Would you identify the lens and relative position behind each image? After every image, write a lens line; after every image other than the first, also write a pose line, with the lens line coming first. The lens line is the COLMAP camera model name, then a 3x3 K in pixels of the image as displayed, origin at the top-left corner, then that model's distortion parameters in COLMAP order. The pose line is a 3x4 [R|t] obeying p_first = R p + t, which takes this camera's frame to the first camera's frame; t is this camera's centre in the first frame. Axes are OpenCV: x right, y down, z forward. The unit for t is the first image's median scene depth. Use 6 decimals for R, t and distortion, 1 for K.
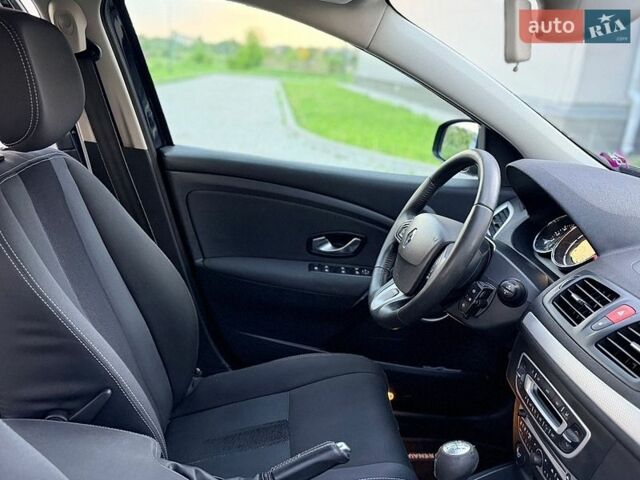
lens RADIAL K [[600.7, 0, 318.3], [0, 600.7, 236.3], [0, 0, 1]] dist [0.044147, 0.000000]
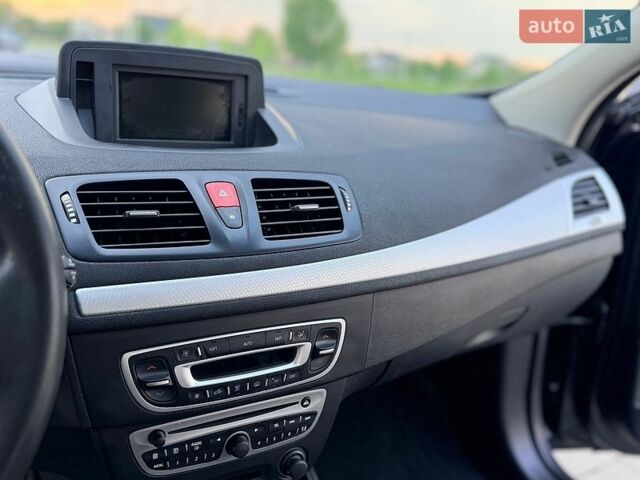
lens RADIAL K [[600.7, 0, 325.0], [0, 600.7, 236.9], [0, 0, 1]] dist [0.044147, 0.000000]
pose [[-0.446250, -0.352899, 0.822389, -0.112900], [0.123567, 0.885863, 0.447188, -0.094180], [-0.886336, 0.301178, -0.351710, 0.833646]]
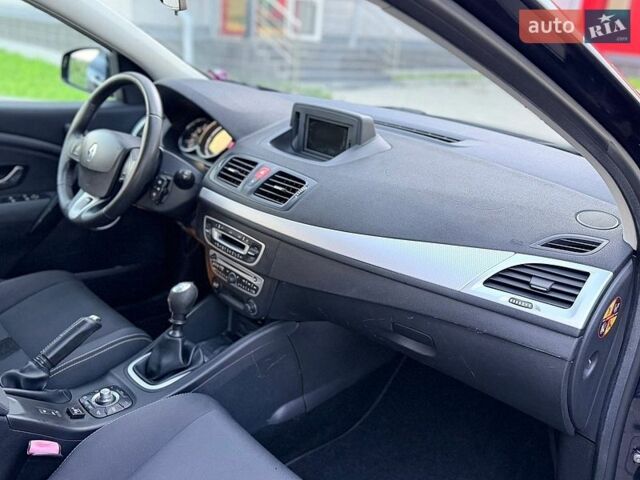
lens RADIAL K [[600.7, 0, 324.3], [0, 600.7, 236.3], [0, 0, 1]] dist [0.044147, 0.000000]
pose [[0.768965, -0.234454, 0.594747, -0.254915], [0.161060, 0.971363, 0.174681, 0.029099], [-0.618670, -0.038534, 0.784706, -0.249241]]
